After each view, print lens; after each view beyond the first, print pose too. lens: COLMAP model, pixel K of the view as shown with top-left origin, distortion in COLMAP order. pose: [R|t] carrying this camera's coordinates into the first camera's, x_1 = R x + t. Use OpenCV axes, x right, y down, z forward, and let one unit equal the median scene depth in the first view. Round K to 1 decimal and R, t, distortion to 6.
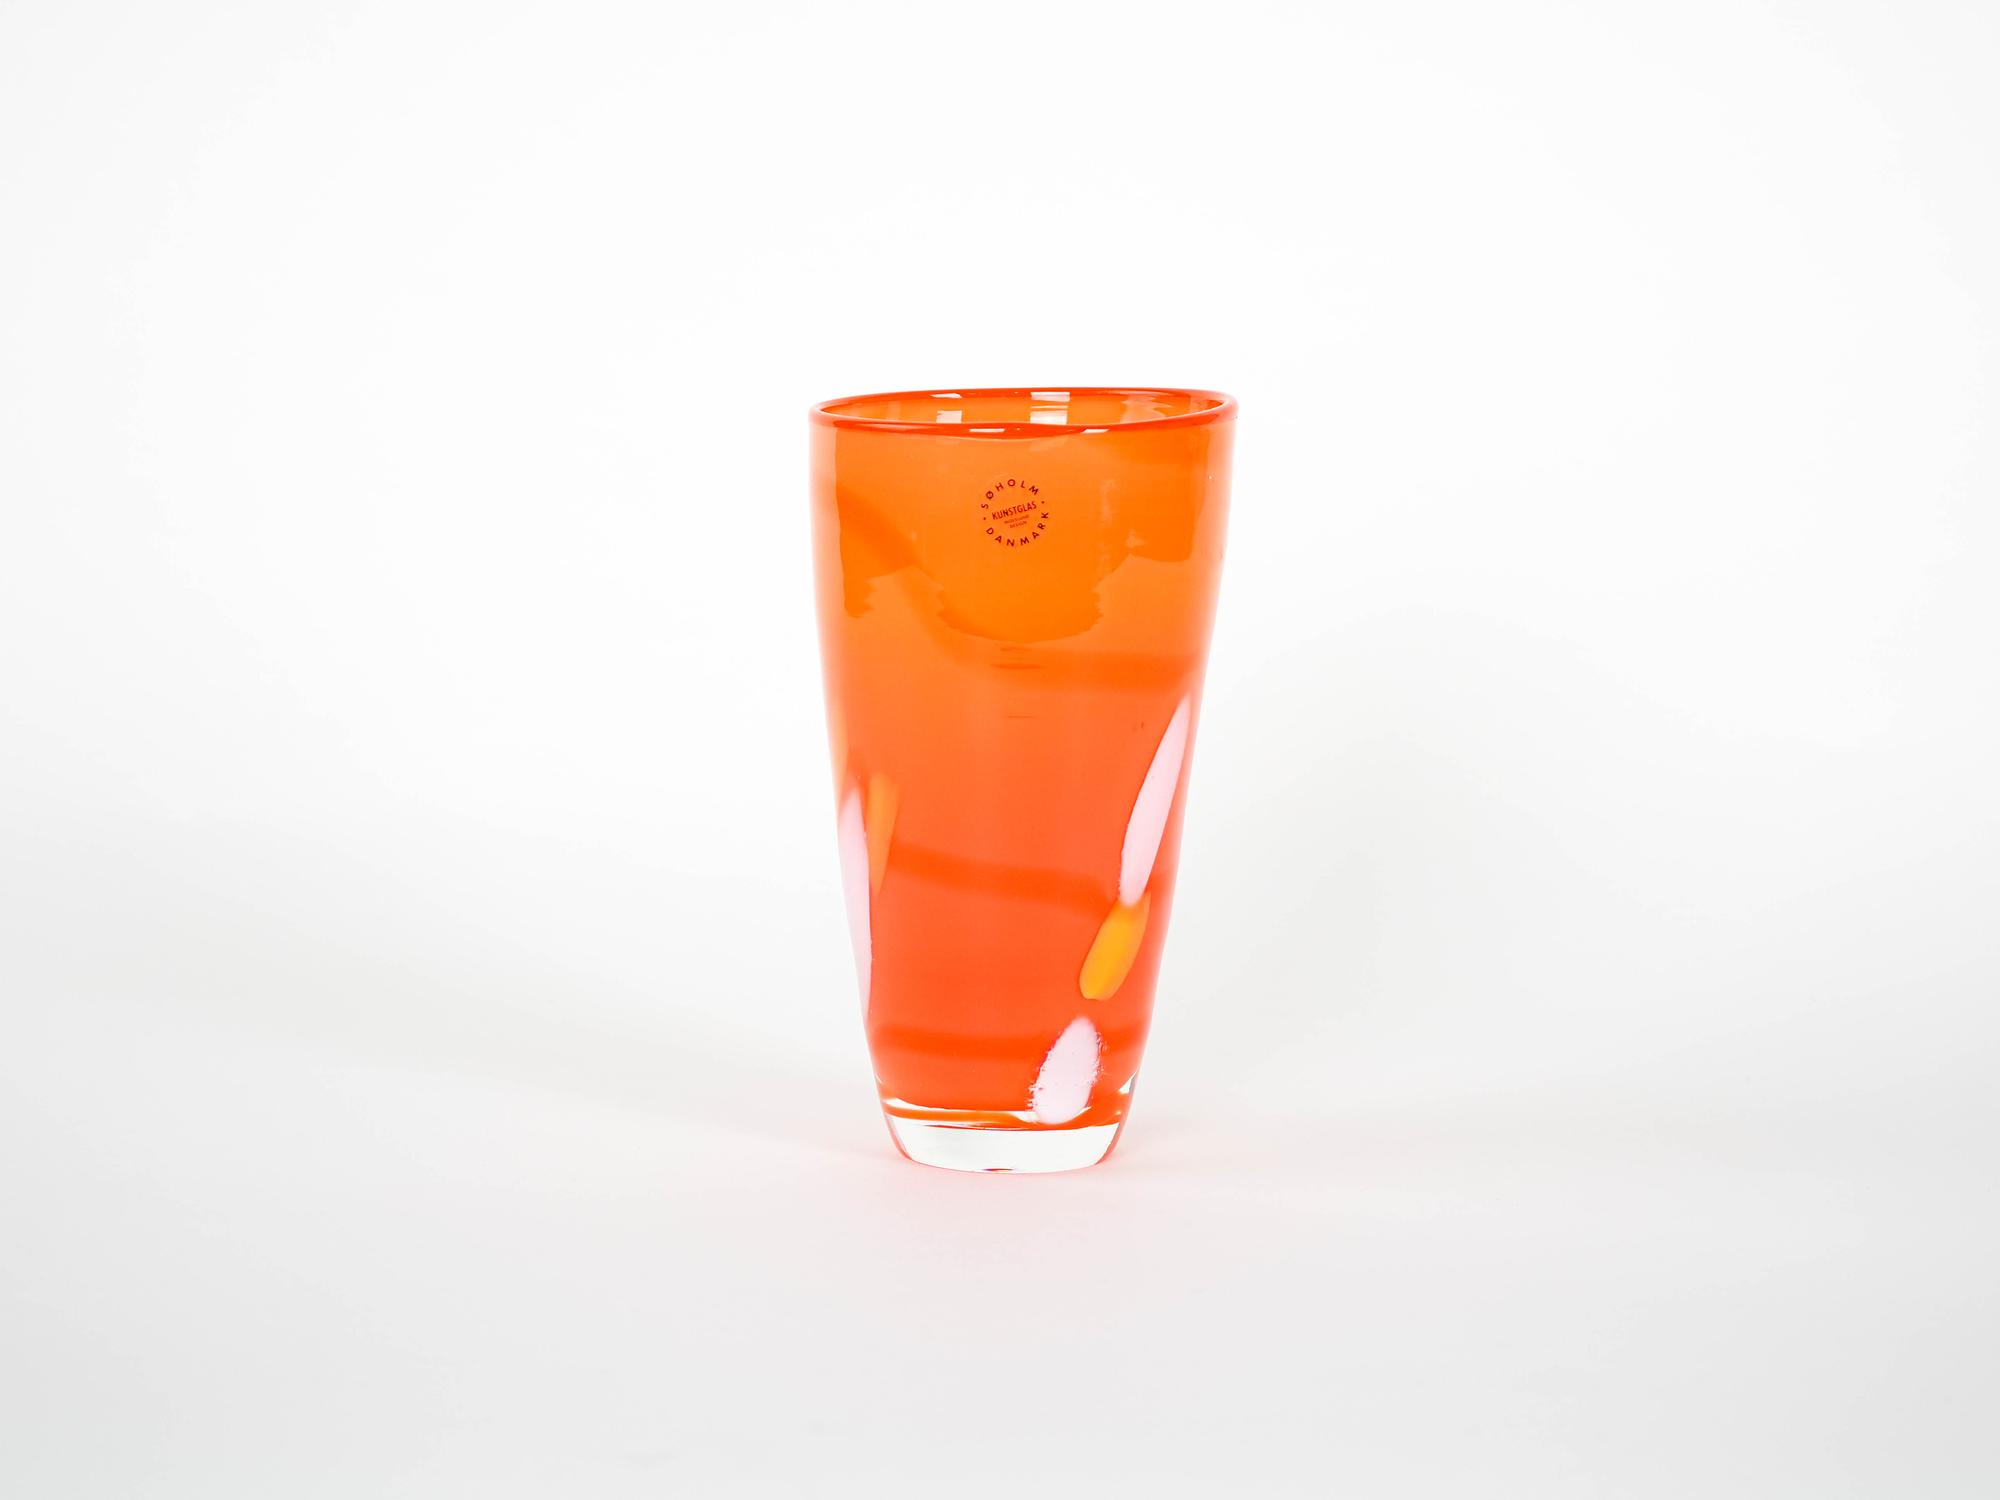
lens RADIAL K [[4527.0, 0, 1000.0], [0, 4527.0, 750.0], [0, 0, 1]] dist [-0.016675, 0.005255]
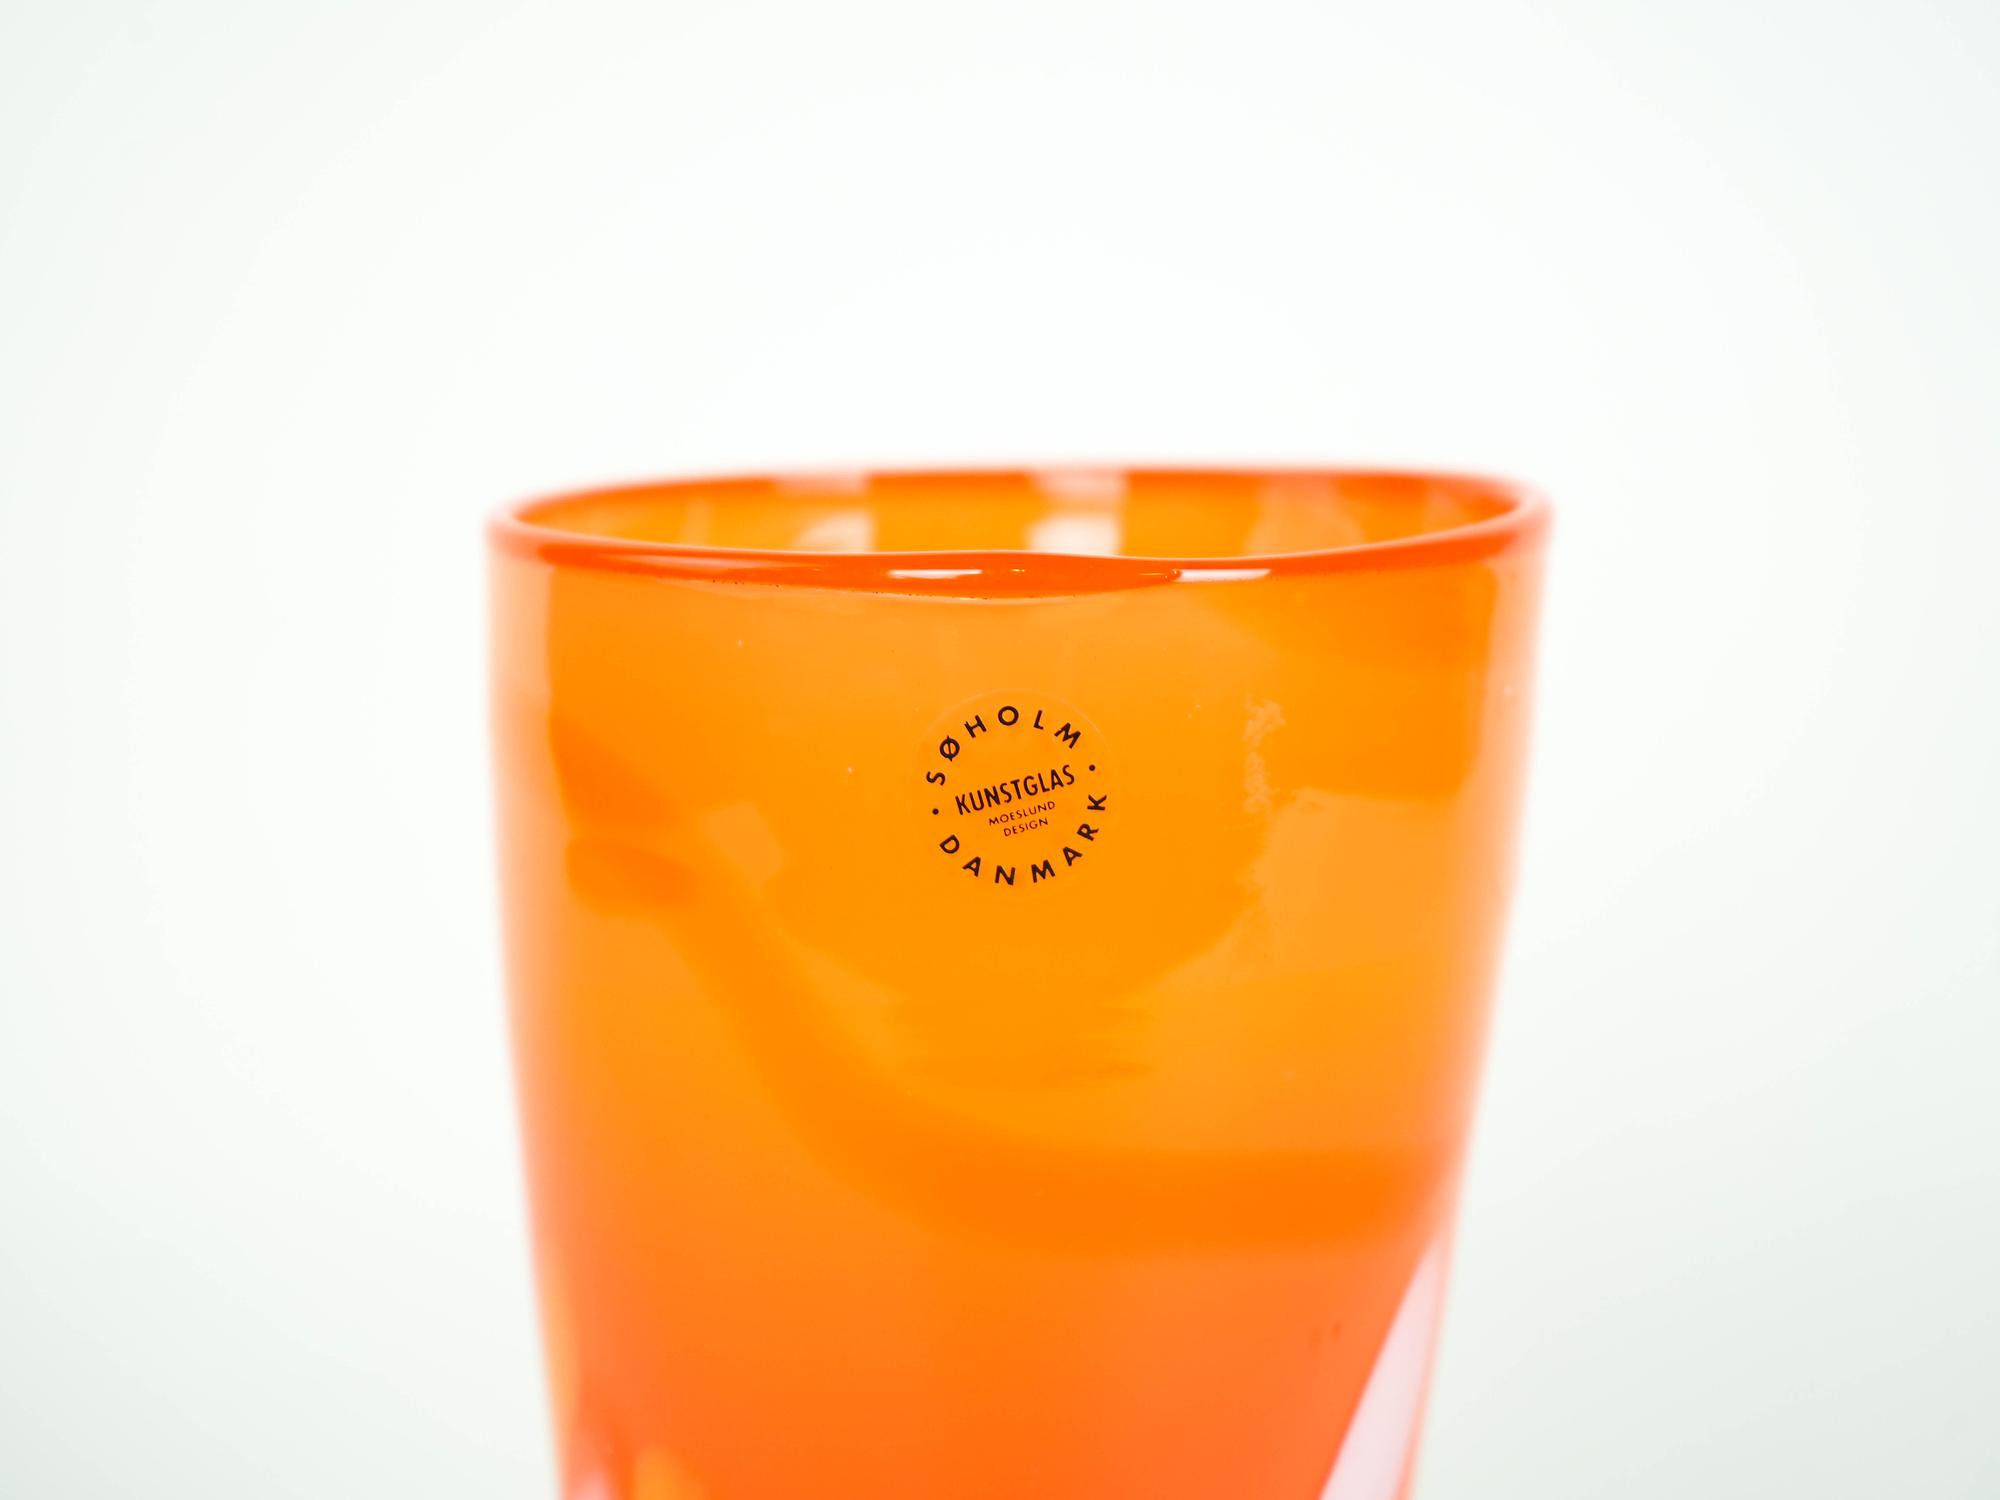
lens RADIAL K [[4023.4, 0, 1000.0], [0, 4023.4, 750.0], [0, 0, 1]] dist [0.265724, -0.006860]
pose [[0.999579, 0.001163, 0.028974, -0.007630], [-0.000407, 0.999660, -0.026074, -0.047370], [-0.028995, 0.026051, 0.999240, 0.668033]]
